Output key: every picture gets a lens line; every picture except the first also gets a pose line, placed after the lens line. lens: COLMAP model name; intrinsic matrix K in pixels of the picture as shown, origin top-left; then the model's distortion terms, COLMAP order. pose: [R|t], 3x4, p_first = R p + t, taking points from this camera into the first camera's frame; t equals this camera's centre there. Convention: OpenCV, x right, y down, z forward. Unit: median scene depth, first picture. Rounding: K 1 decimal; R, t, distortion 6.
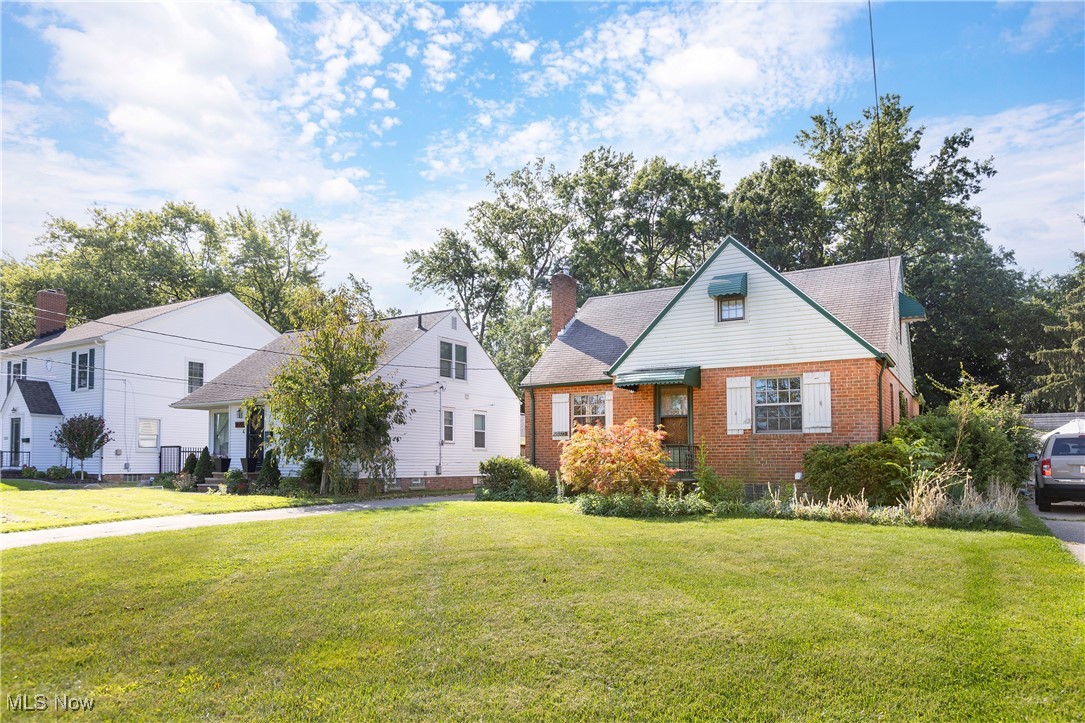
lens RADIAL K [[694.8, 0, 520.4], [0, 694.8, 358.6], [0, 0, 1]] dist [0.005525, 0.002810]
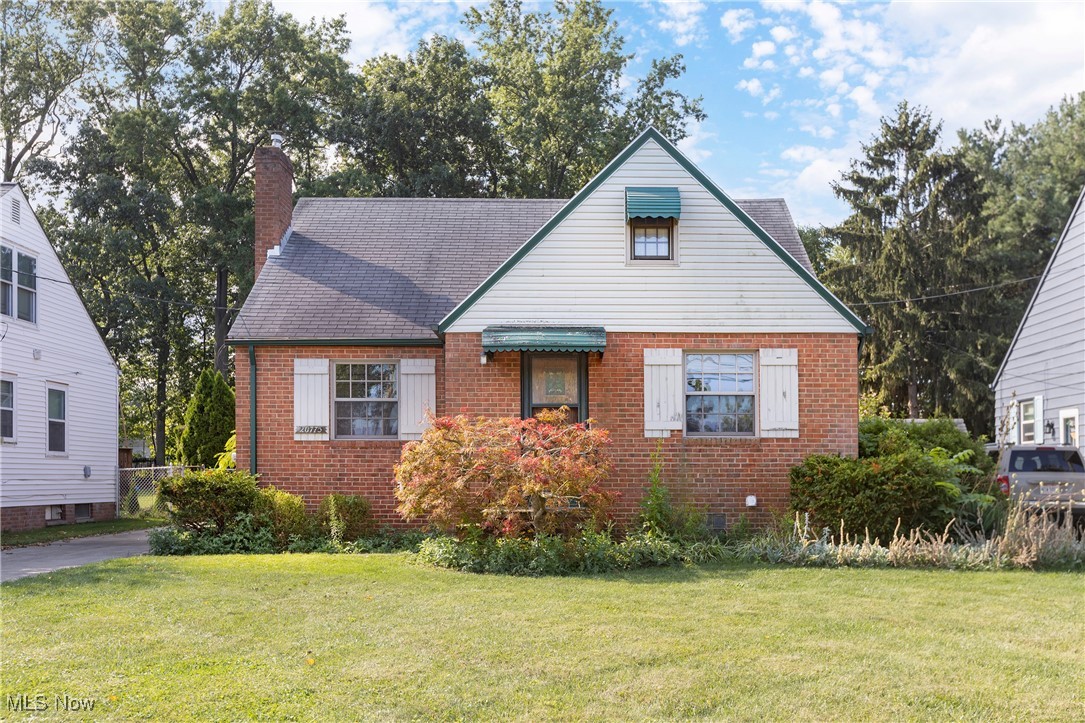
lens RADIAL K [[1034.9, 0, 542.5], [0, 1034.9, 361.5], [0, 0, 1]] dist [0.000972, 0.008569]
pose [[0.851393, 0.058442, 0.521263, -0.242842], [-0.077822, 0.996849, 0.015345, 0.028390], [-0.518724, -0.053630, 0.853258, 0.210490]]
